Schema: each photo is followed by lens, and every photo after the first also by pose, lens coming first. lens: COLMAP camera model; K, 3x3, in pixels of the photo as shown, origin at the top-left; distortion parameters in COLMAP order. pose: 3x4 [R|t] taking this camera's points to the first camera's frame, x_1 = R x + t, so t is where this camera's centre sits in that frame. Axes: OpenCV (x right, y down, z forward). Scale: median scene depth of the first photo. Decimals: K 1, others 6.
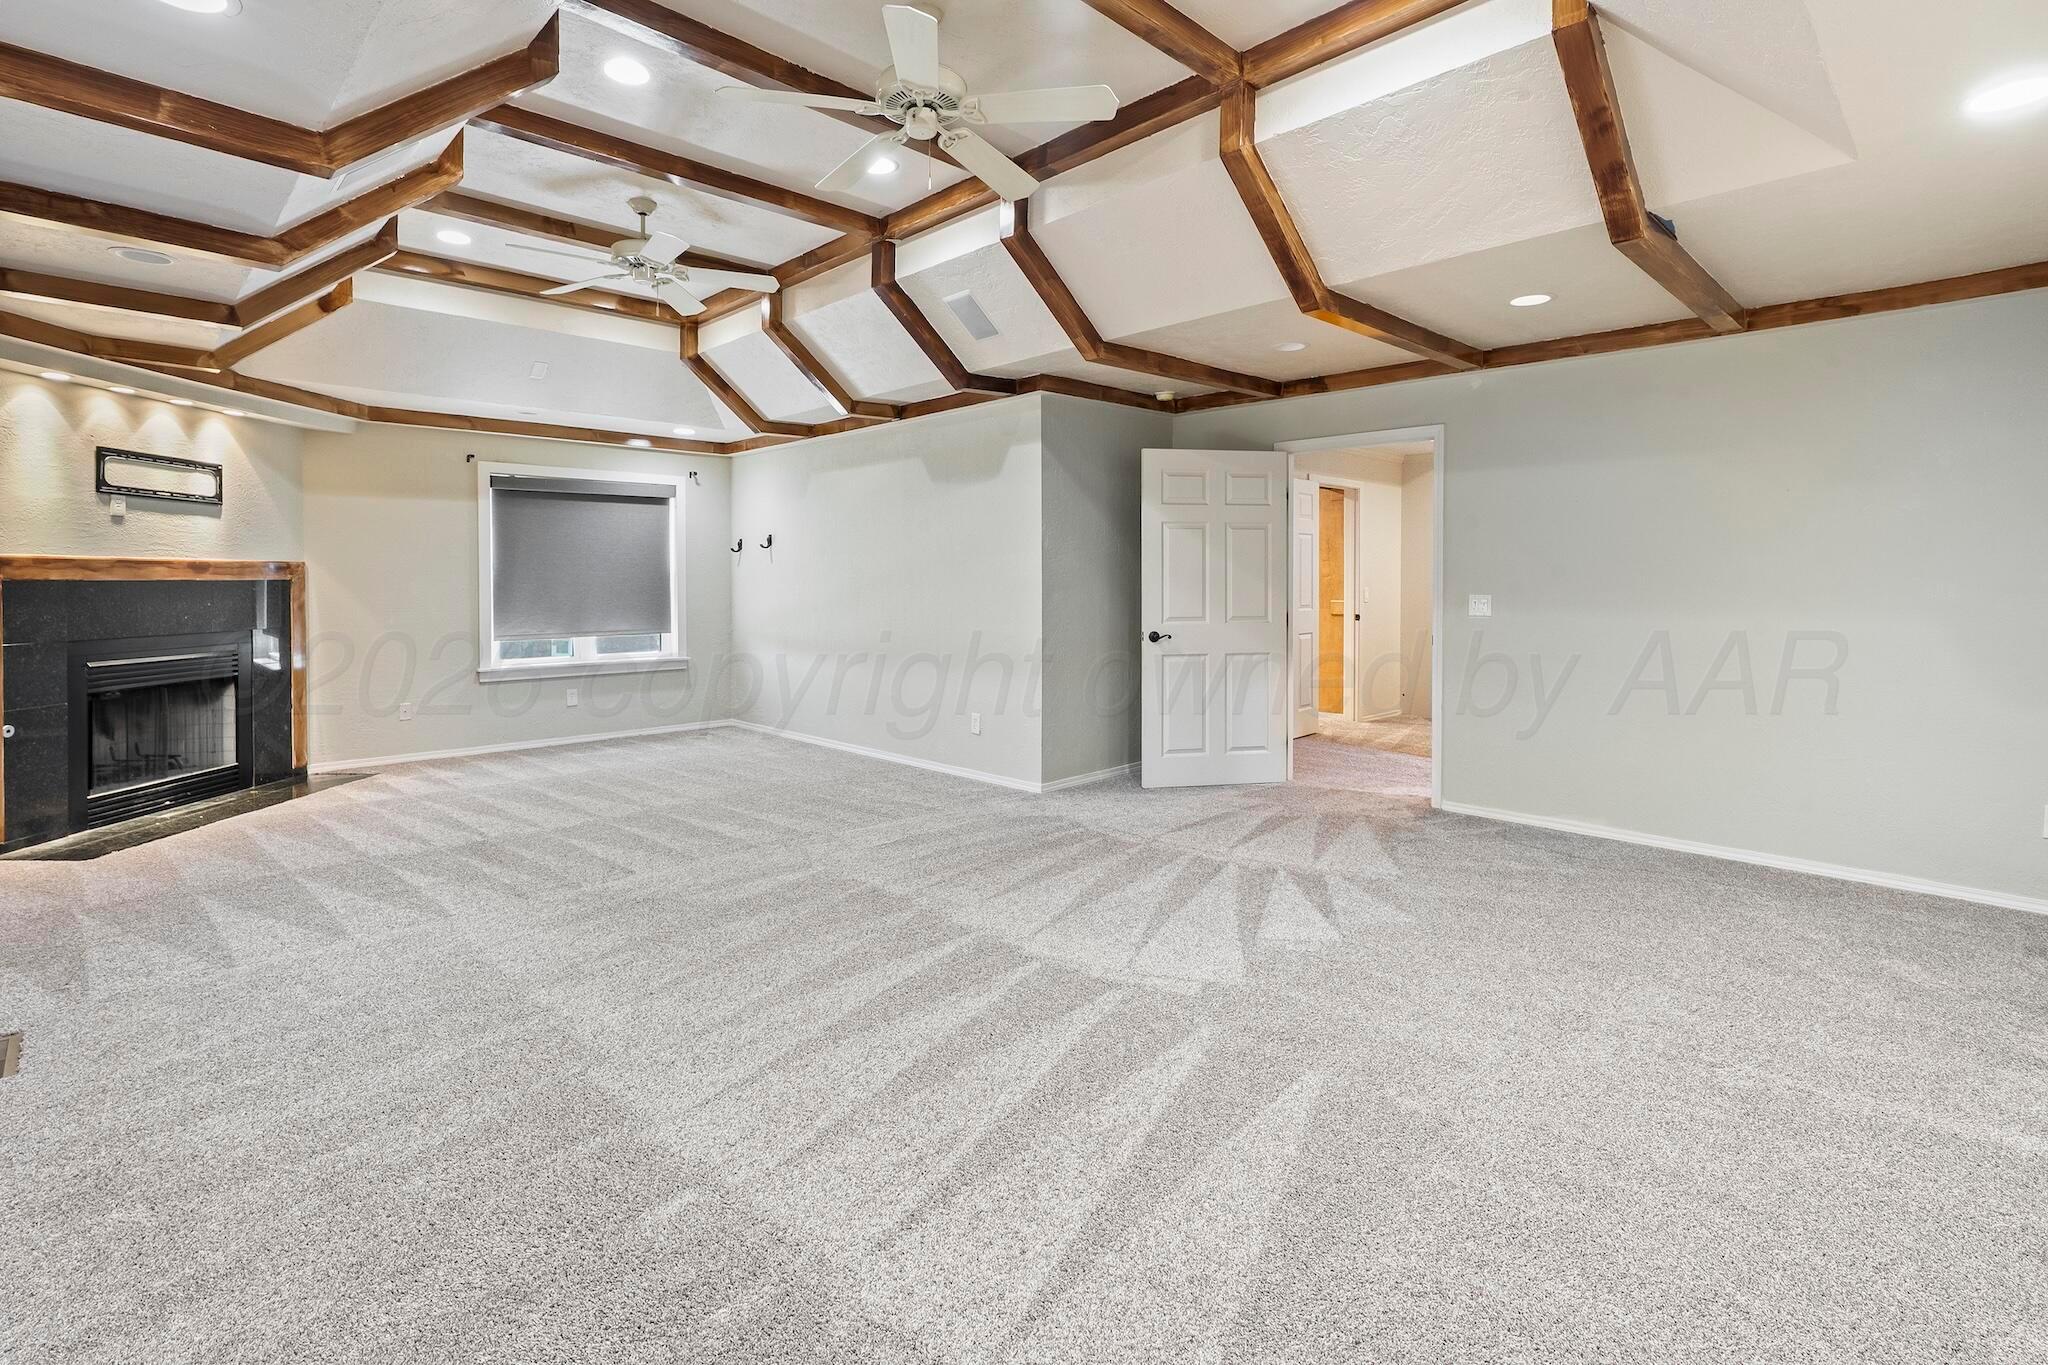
lens RADIAL K [[946.9, 0, 1024.0], [0, 946.9, 682.5], [0, 0, 1]] dist [0.000071, 0.000248]
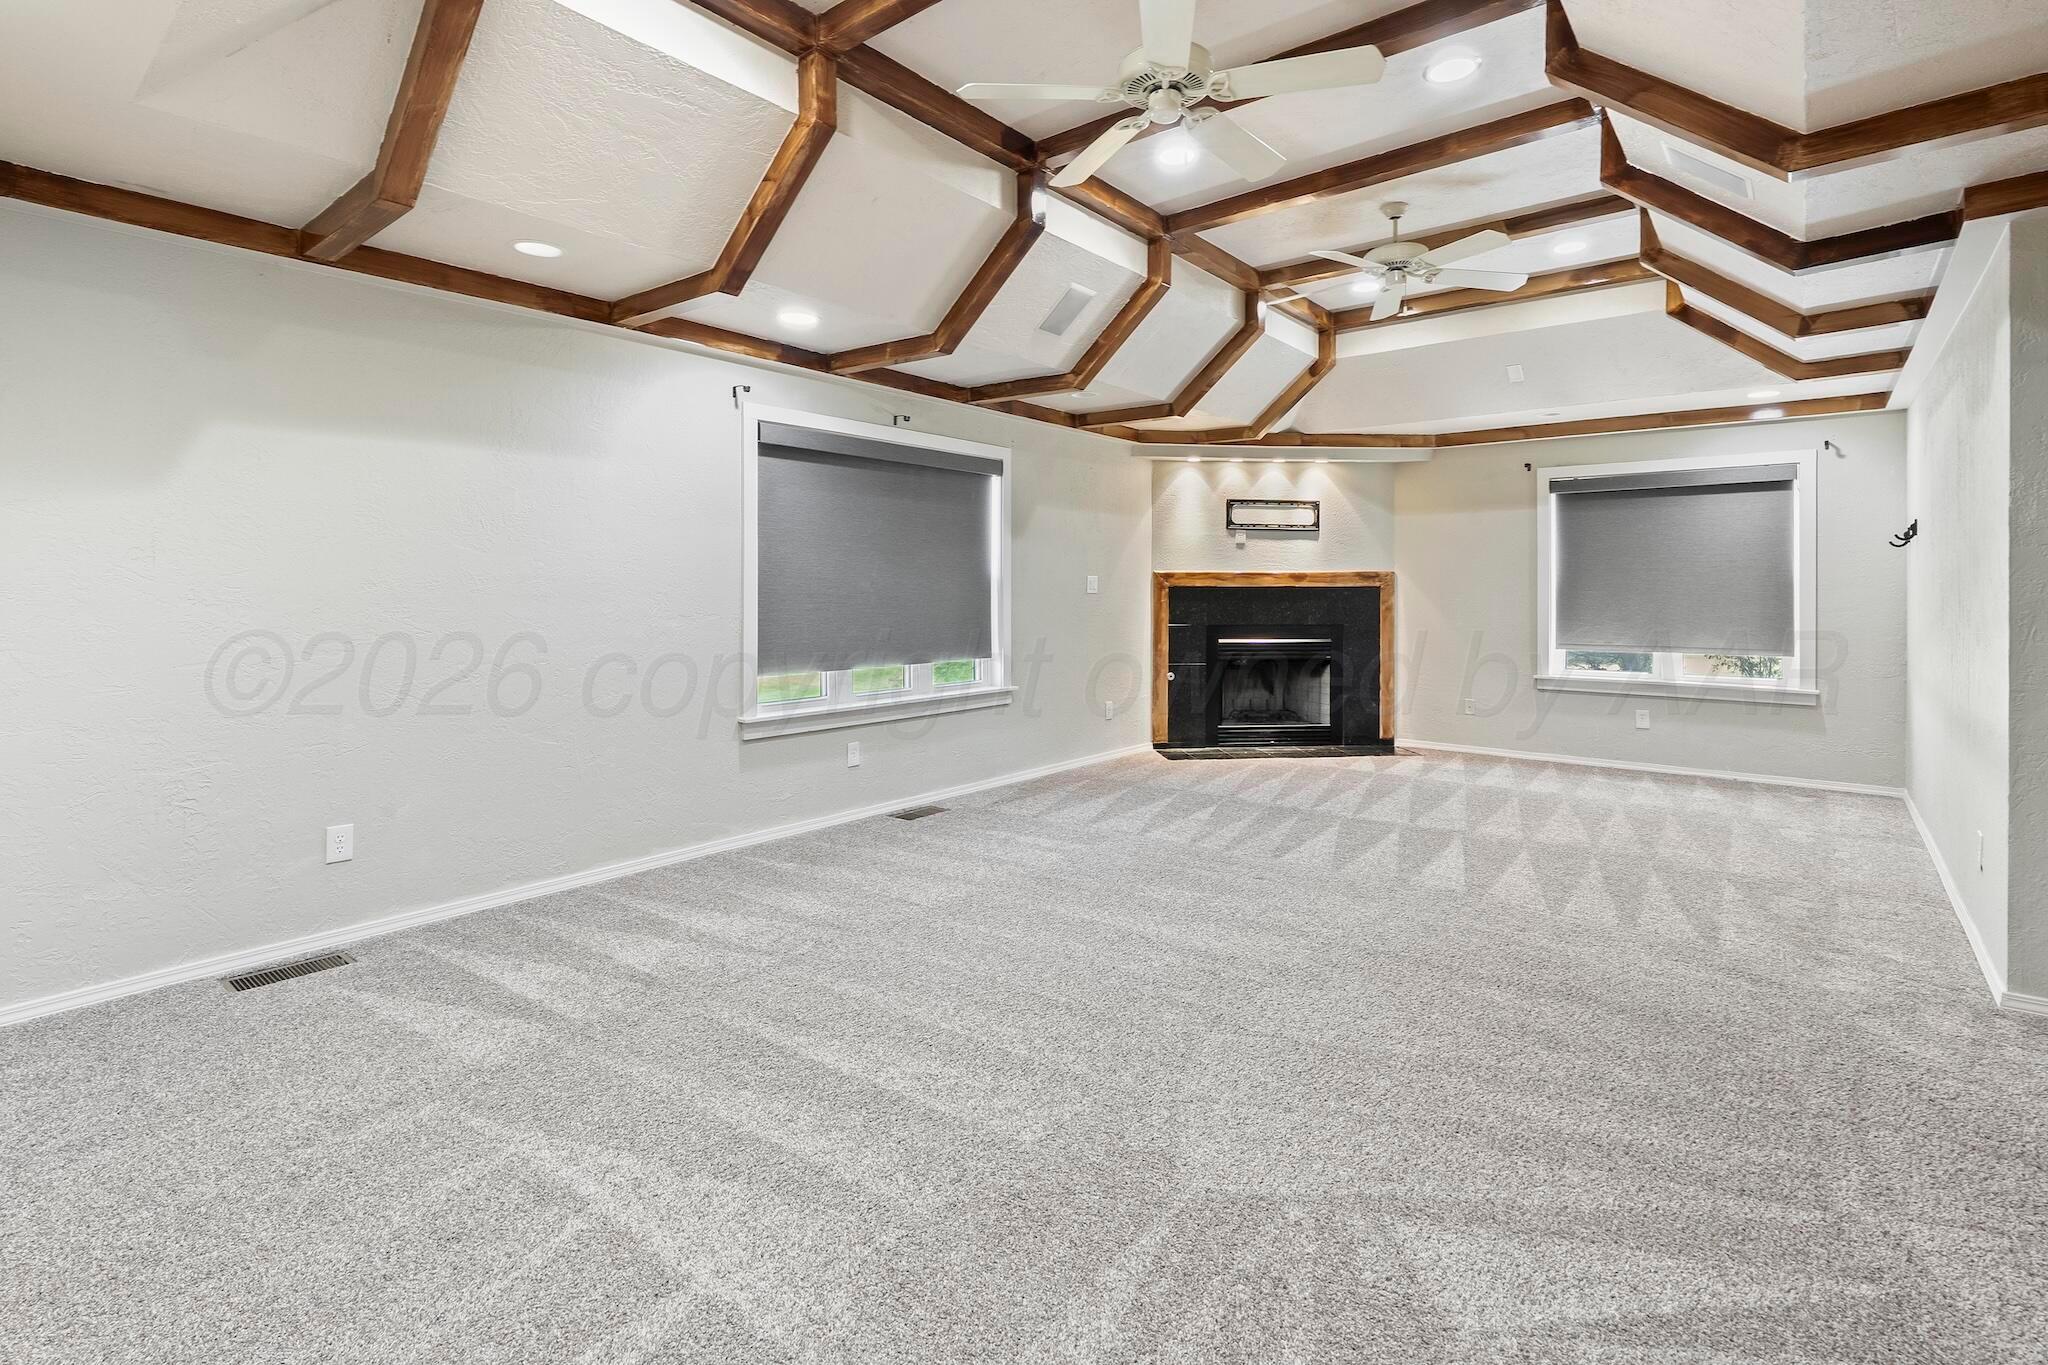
lens RADIAL K [[968.2, 0, 1024.0], [0, 968.2, 682.5], [0, 0, 1]] dist [-0.001669, -0.000348]
pose [[0.116276, 0.099022, -0.988268, 0.460402], [-0.108026, 0.990376, 0.086523, -0.044928], [0.987325, 0.096699, 0.125854, 0.411043]]
